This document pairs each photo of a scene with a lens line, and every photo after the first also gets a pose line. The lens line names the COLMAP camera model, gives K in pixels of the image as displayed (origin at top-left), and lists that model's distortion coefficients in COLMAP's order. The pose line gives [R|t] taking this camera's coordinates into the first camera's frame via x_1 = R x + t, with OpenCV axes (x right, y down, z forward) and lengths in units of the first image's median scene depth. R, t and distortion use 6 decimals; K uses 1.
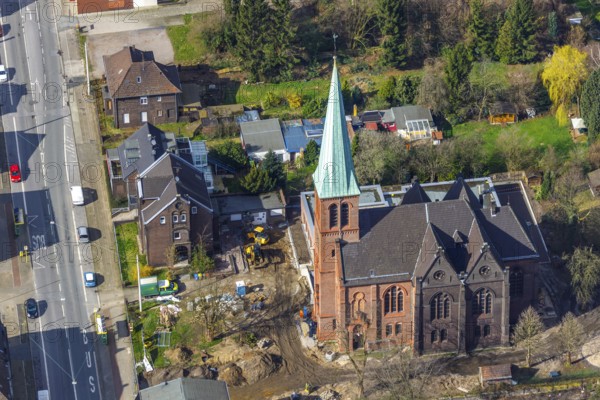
lens RADIAL K [[3014.6, 0, 300.0], [0, 3014.6, 200.0], [0, 0, 1]] dist [-0.431210, -4.487458]
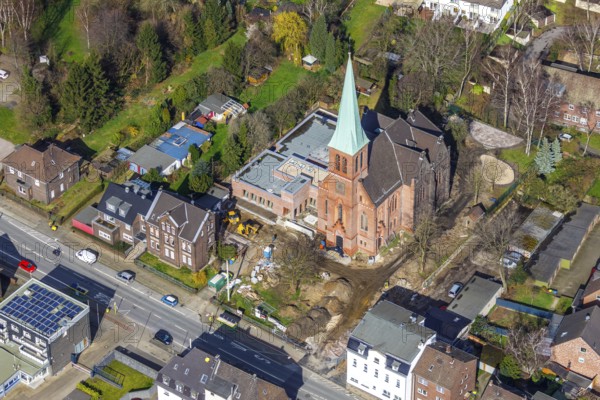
lens RADIAL K [[1978.0, 0, 300.0], [0, 1978.0, 200.0], [0, 0, 1]] dist [-0.047678, -0.193278]
pose [[0.697751, -0.429873, 0.573021, -0.520511], [0.399245, 0.897536, 0.187171, -0.156130], [-0.594767, 0.098176, 0.797881, 0.285498]]
